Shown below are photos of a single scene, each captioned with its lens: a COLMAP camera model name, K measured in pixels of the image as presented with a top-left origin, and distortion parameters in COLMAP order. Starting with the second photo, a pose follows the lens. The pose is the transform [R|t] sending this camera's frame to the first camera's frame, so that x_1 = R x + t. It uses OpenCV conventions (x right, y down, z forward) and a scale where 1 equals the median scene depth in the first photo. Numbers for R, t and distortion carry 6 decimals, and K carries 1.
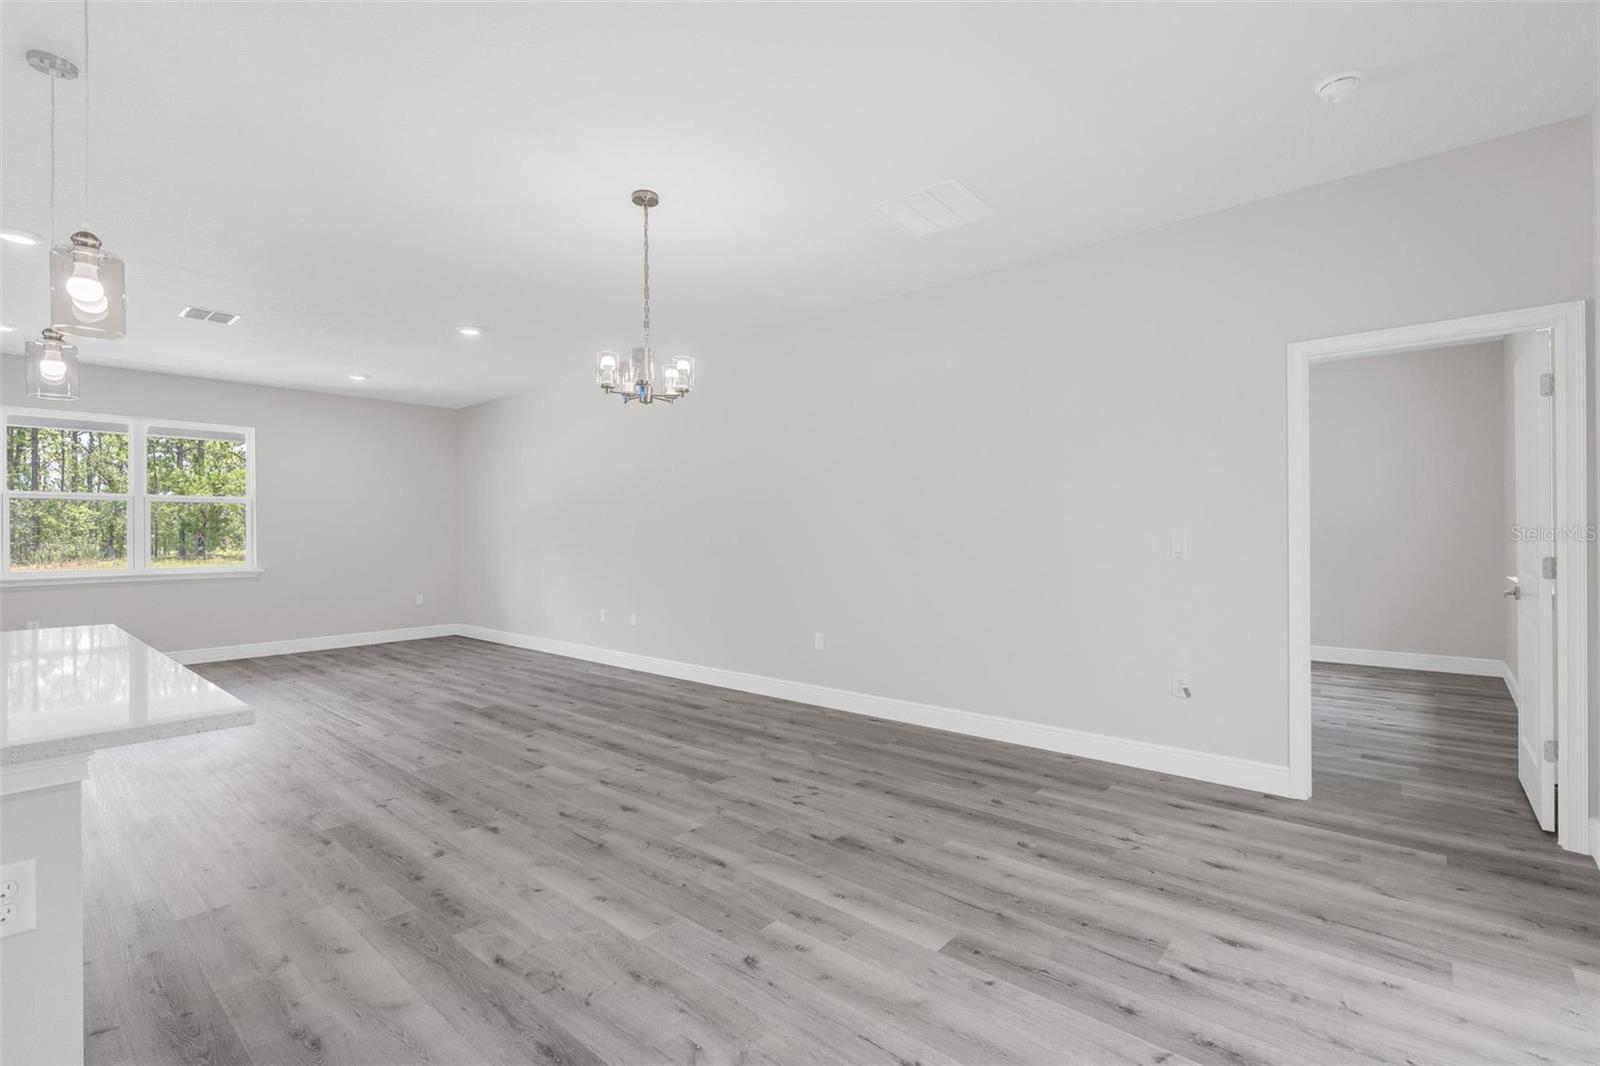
lens RADIAL K [[724.6, 0, 798.6], [0, 724.6, 535.3], [0, 0, 1]] dist [-0.010165, 0.003463]
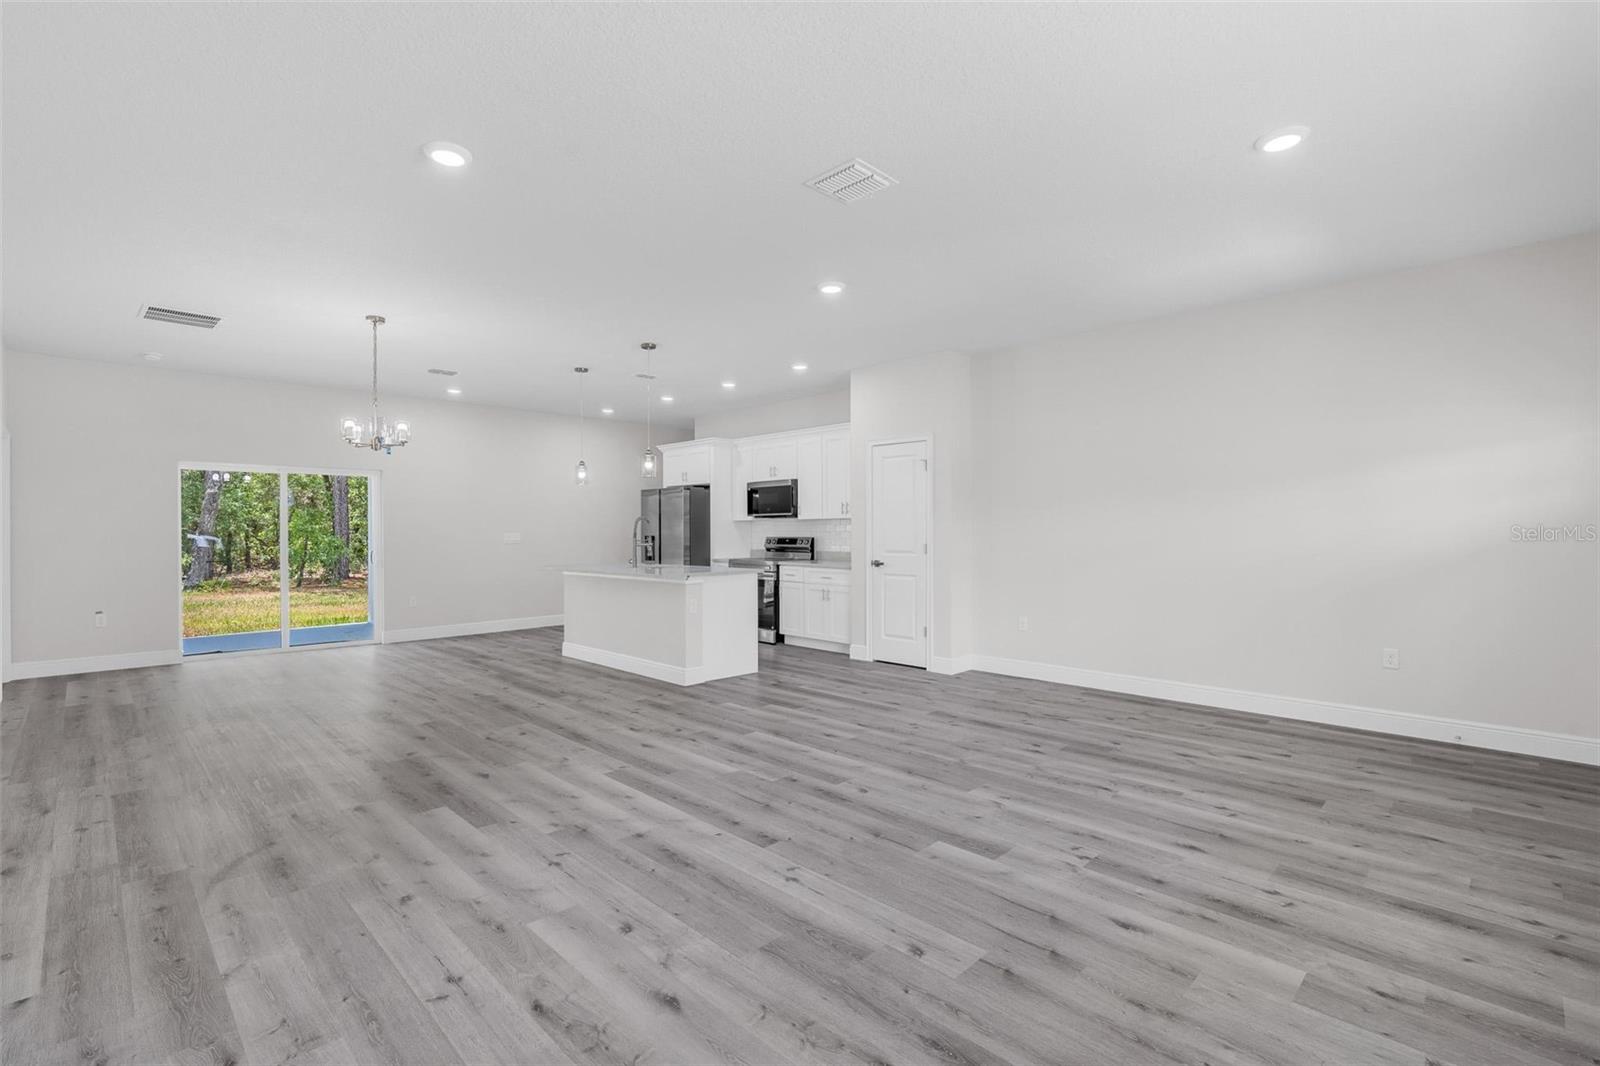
lens RADIAL K [[724.6, 0, 795.2], [0, 724.6, 527.5], [0, 0, 1]] dist [-0.010165, 0.003463]
pose [[-0.997106, 0.010633, 0.075271, -1.094429], [0.010379, 0.999939, -0.003761, 0.001652], [-0.075307, -0.002969, -0.997156, 2.211867]]
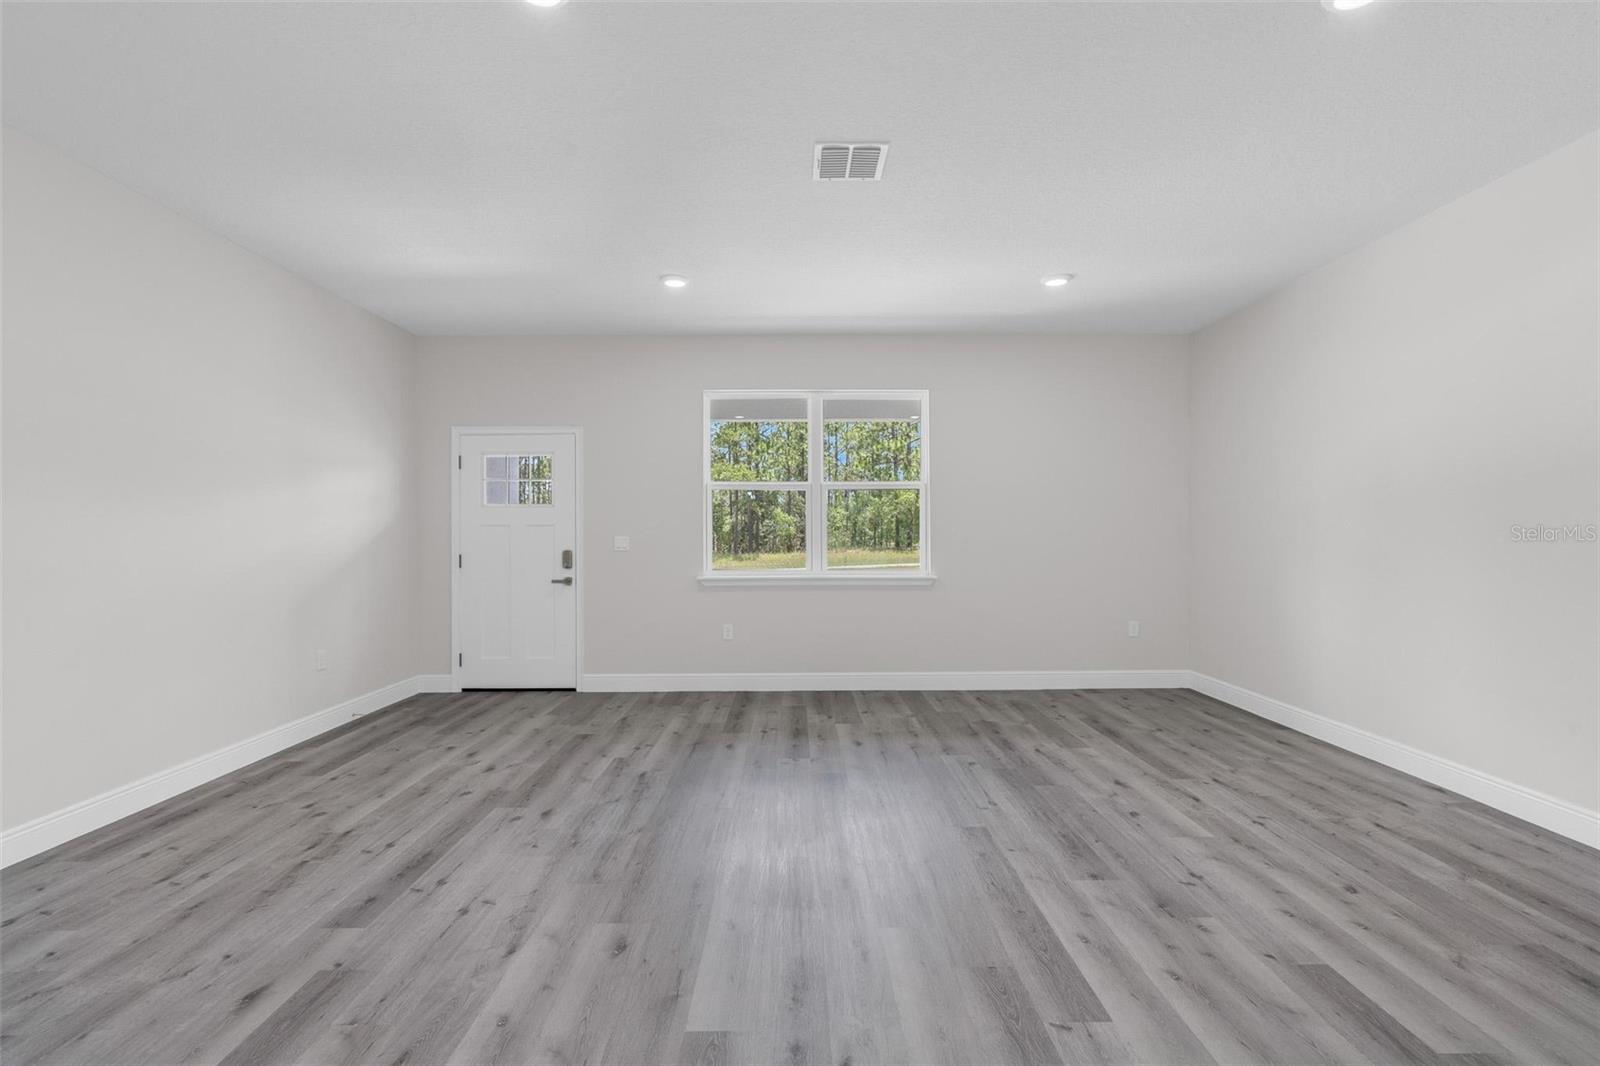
lens RADIAL K [[724.6, 0, 795.8], [0, 724.6, 531.9], [0, 0, 1]] dist [-0.010165, 0.003463]
pose [[0.657793, 0.003684, -0.753190, -0.531910], [-0.002299, 0.999993, 0.002884, -0.001011], [0.753195, -0.000165, 0.657797, 0.770446]]
